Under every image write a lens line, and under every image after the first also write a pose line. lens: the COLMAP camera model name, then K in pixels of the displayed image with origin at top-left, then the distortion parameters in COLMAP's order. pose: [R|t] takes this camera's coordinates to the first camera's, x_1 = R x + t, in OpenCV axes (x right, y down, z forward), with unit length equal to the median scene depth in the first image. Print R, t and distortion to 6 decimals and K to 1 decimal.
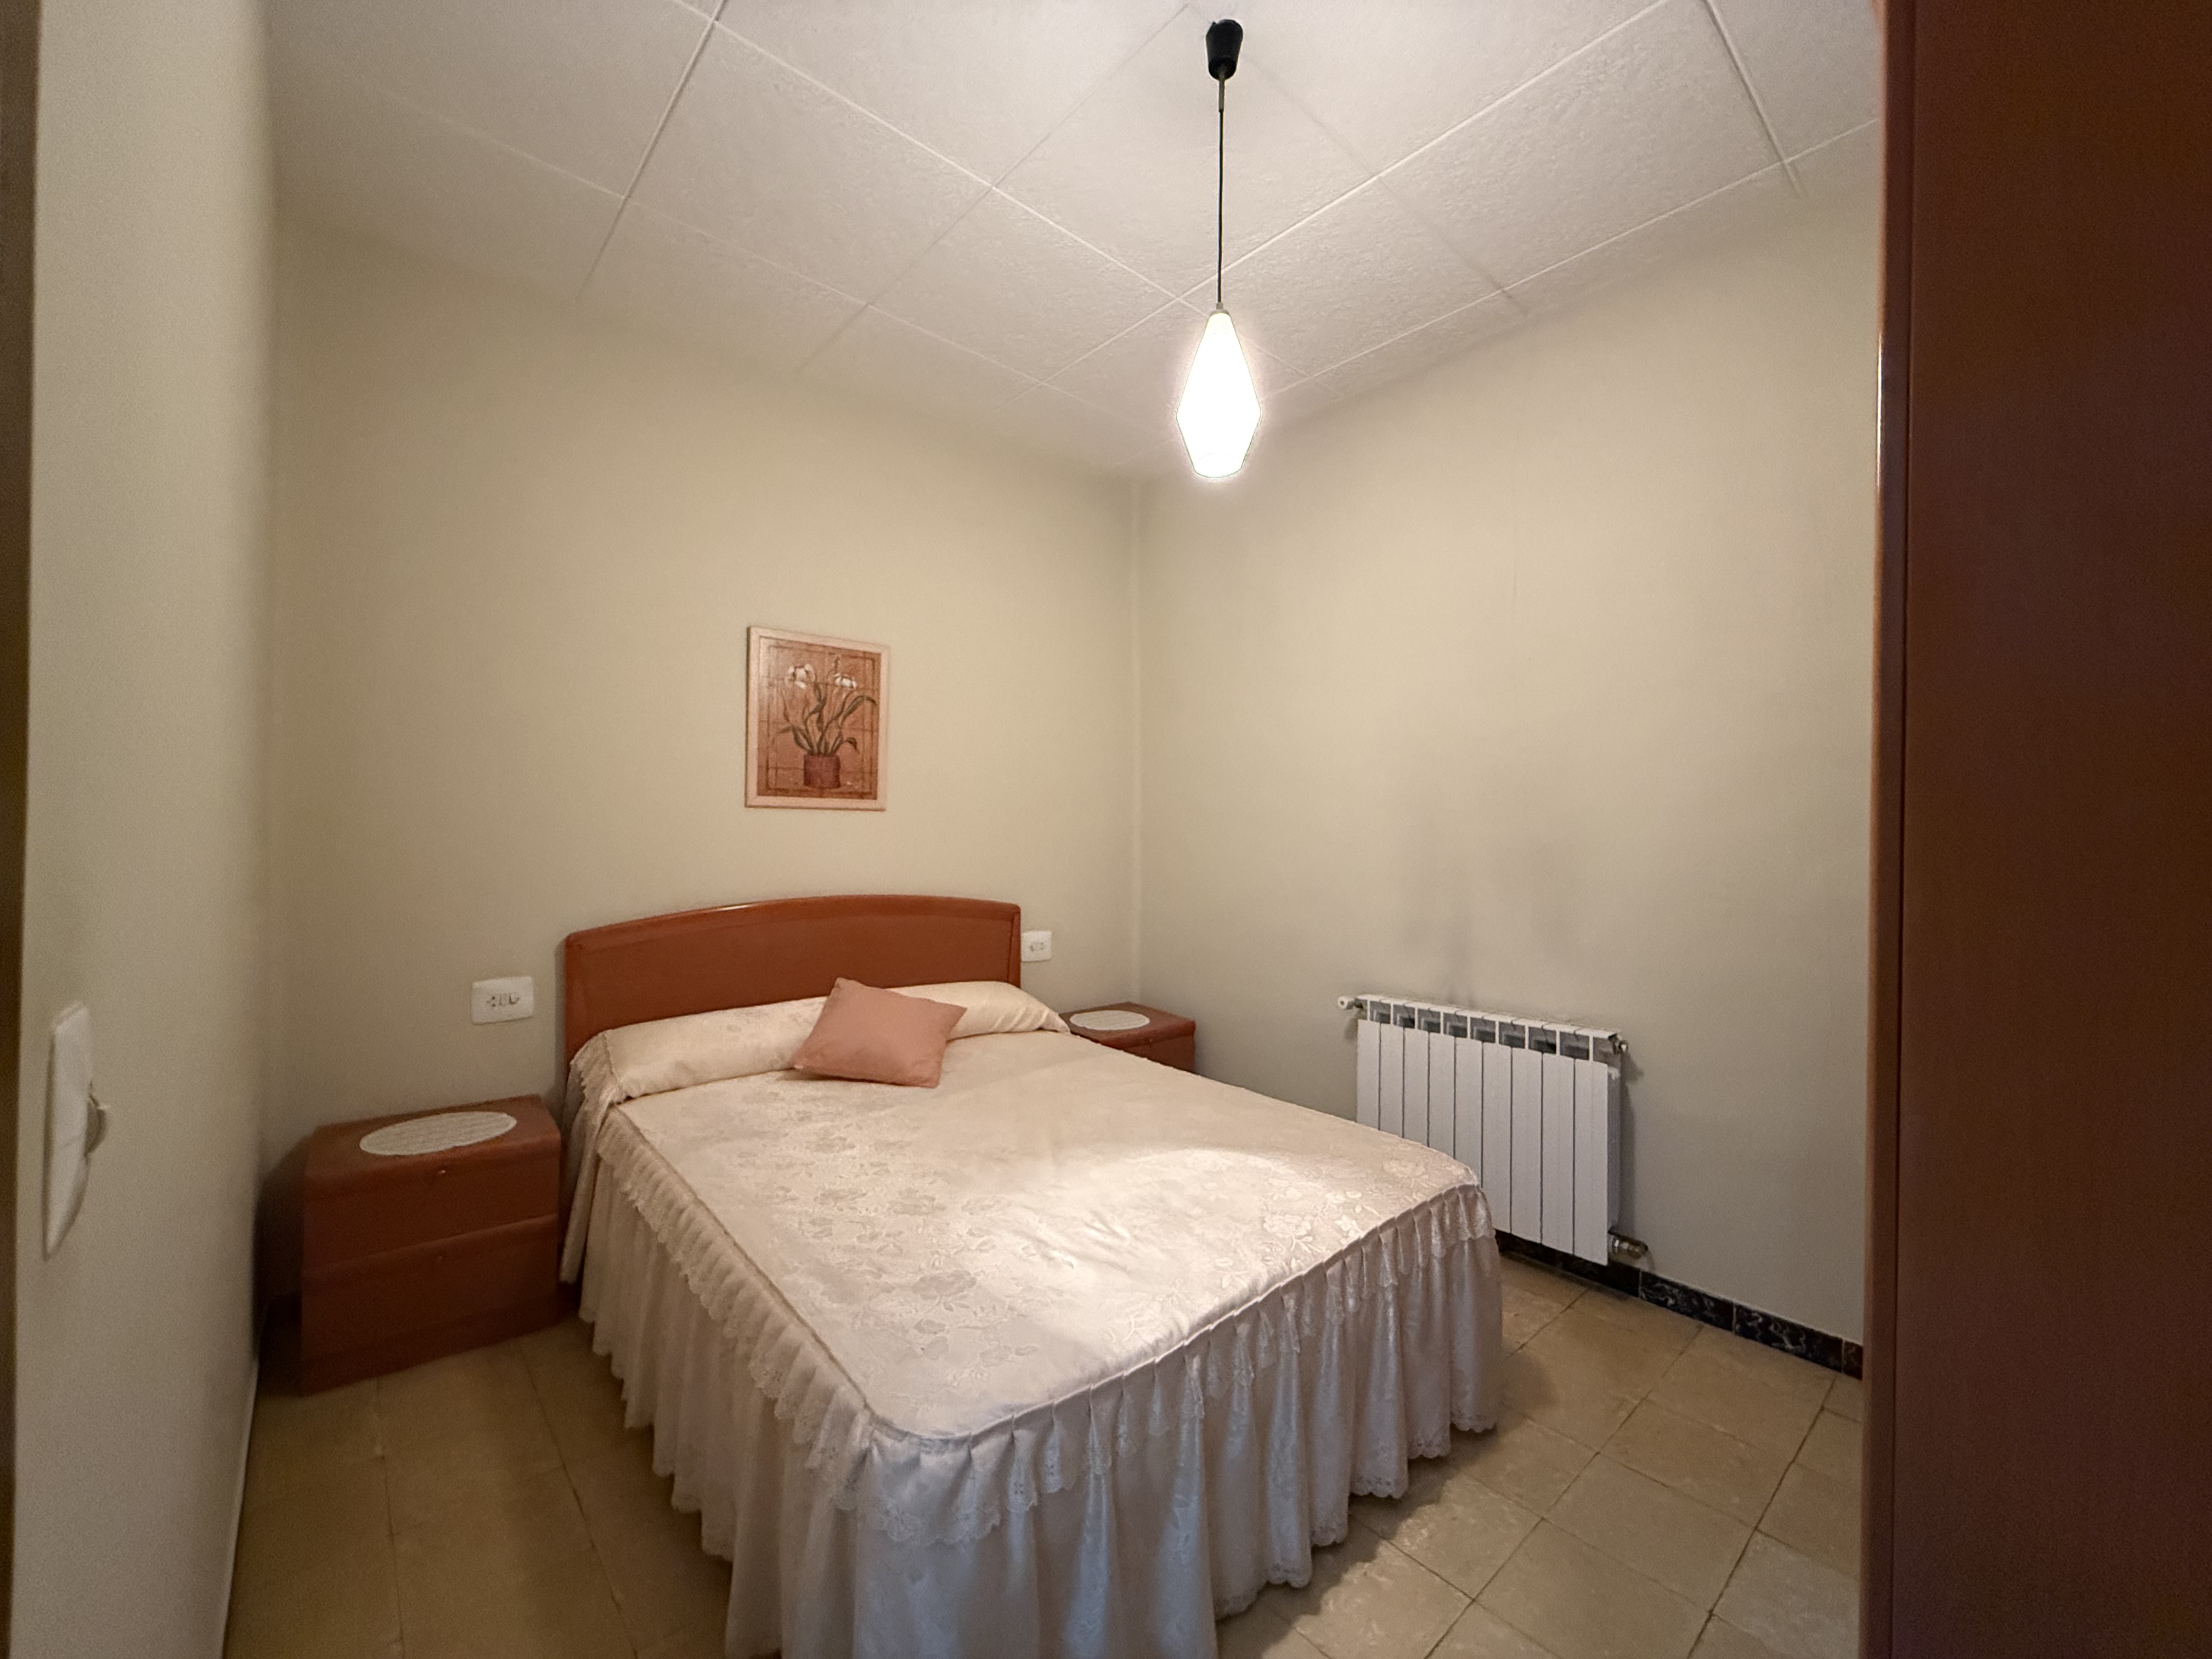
lens RADIAL K [[881.2, 0, 1102.0], [0, 881.2, 830.4], [0, 0, 1]] dist [0.000209, 0.000300]
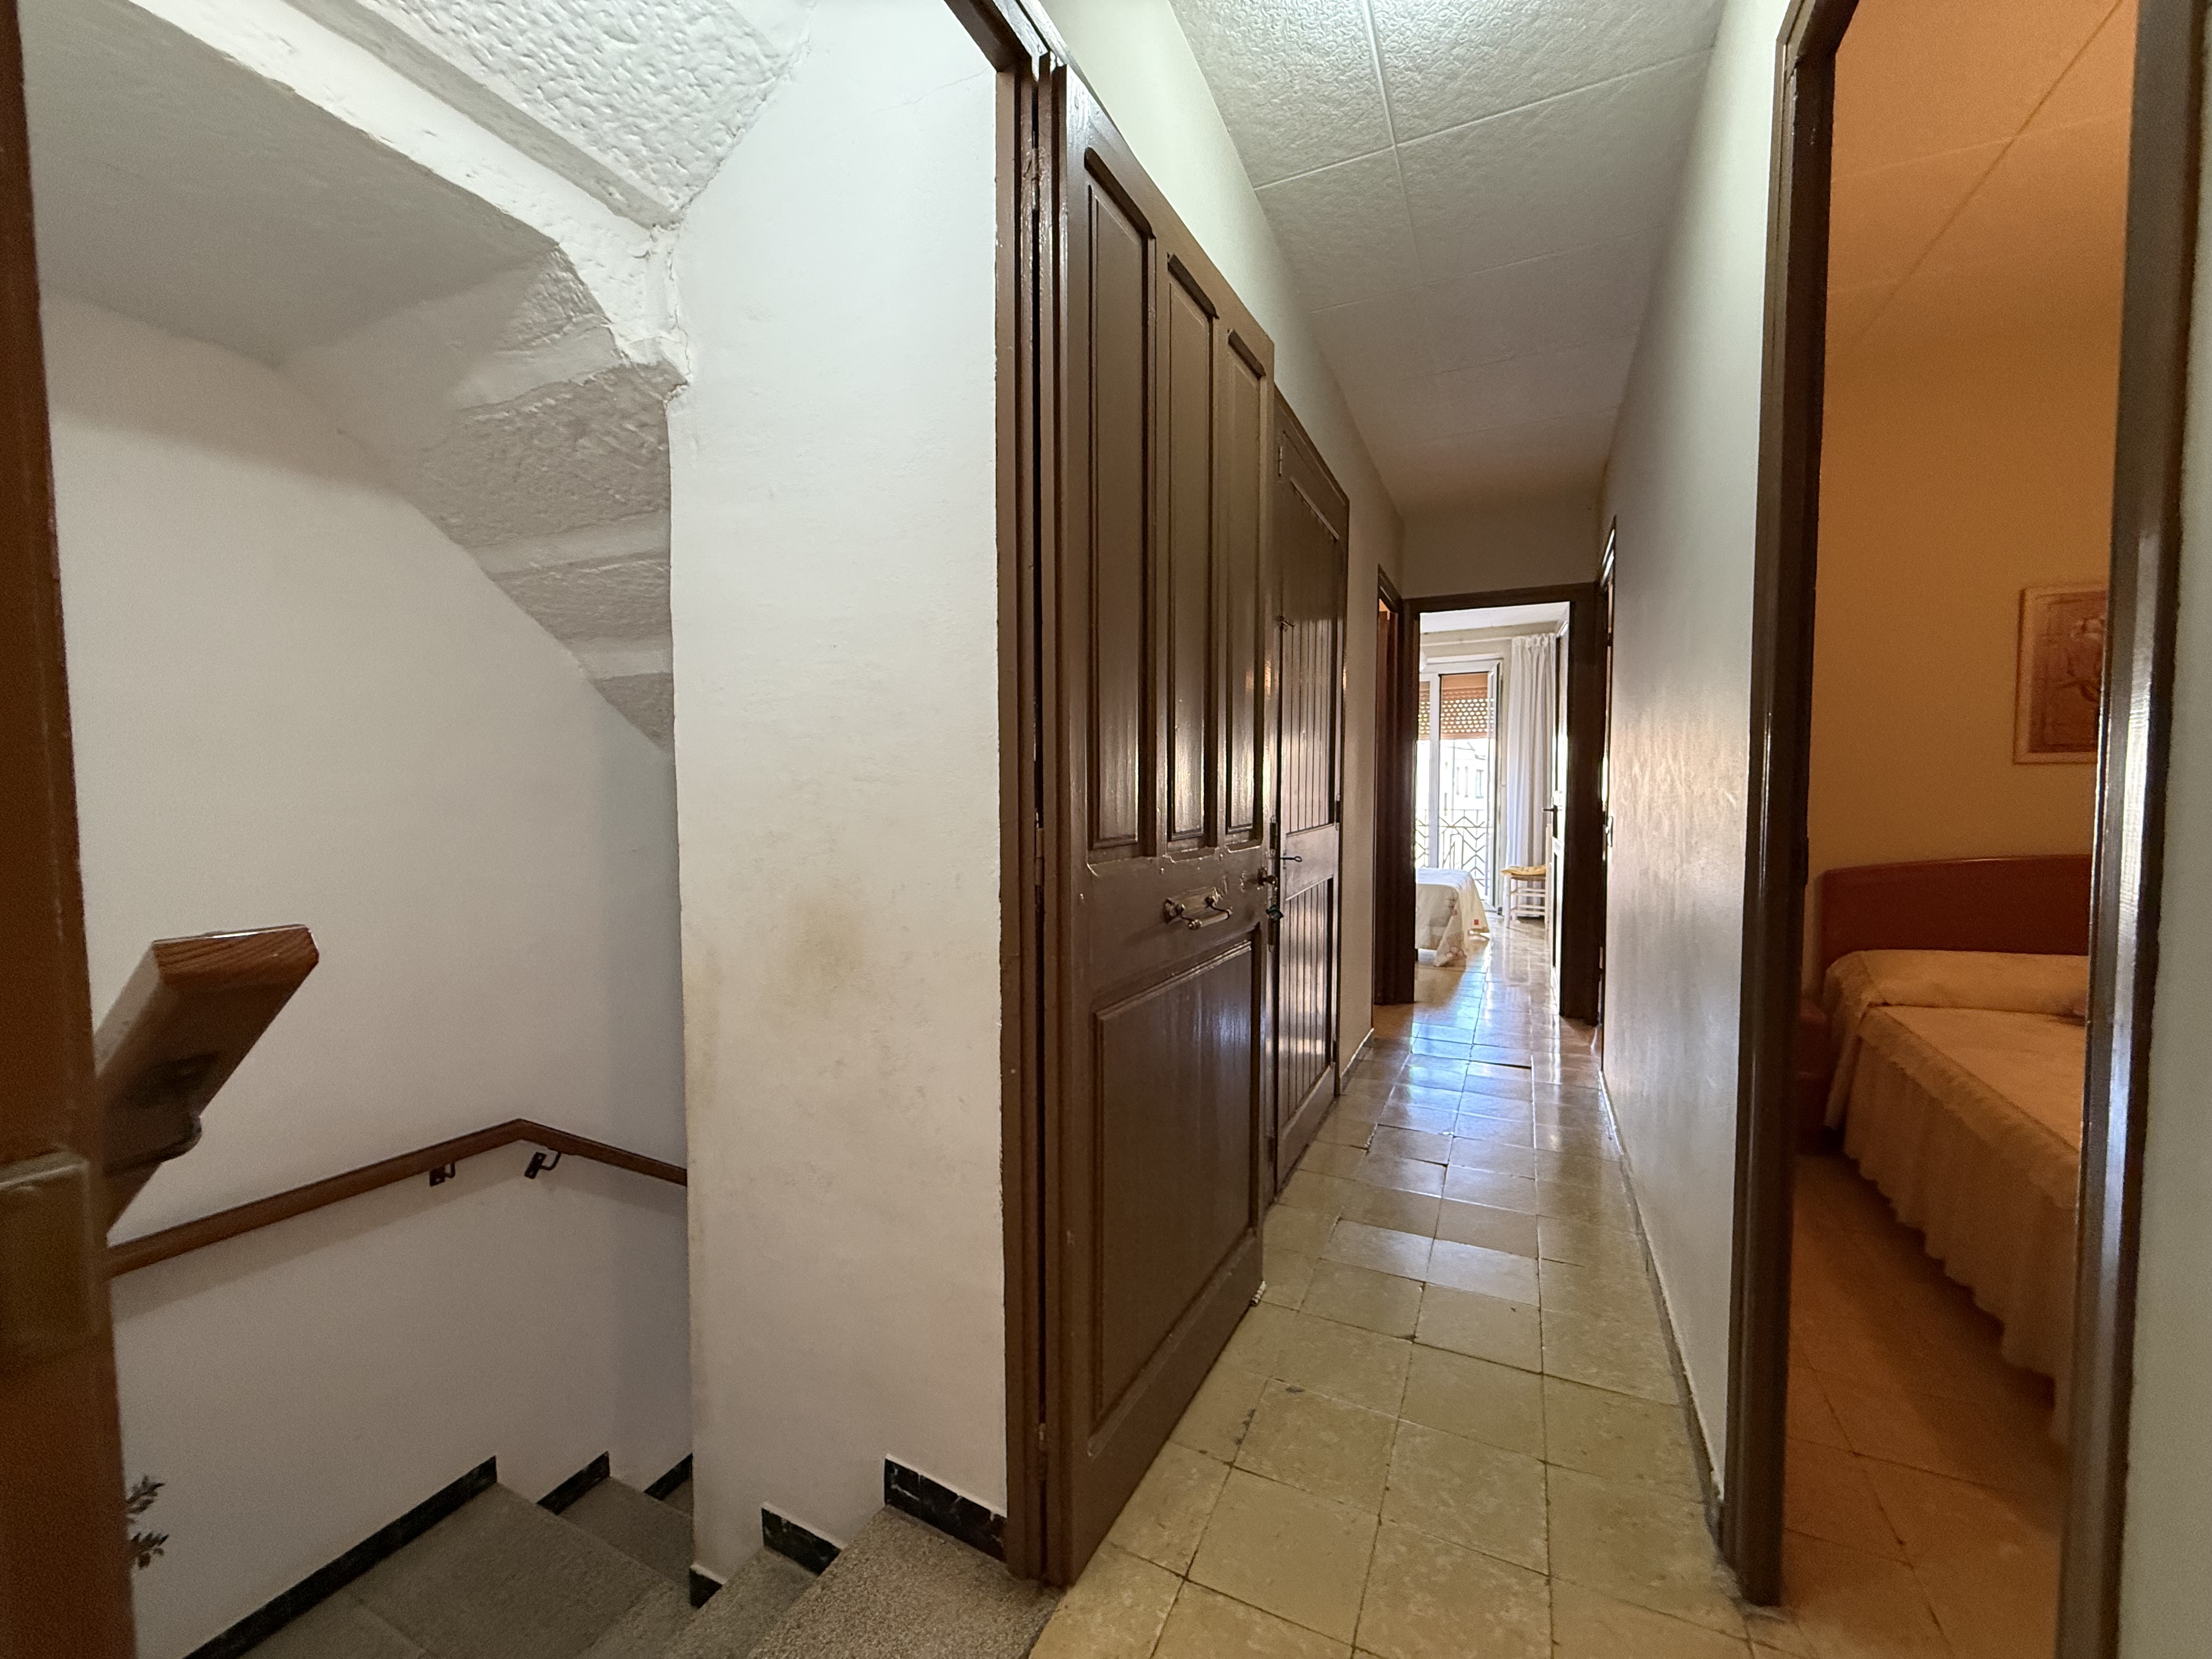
lens RADIAL K [[881.2, 0, 1102.0], [0, 881.2, 830.4], [0, 0, 1]] dist [0.000209, 0.000300]
pose [[0.393008, 0.029579, -0.919059, 0.164900], [0.013385, 0.999193, 0.037882, -0.002486], [0.919438, -0.027190, 0.392294, -0.500729]]
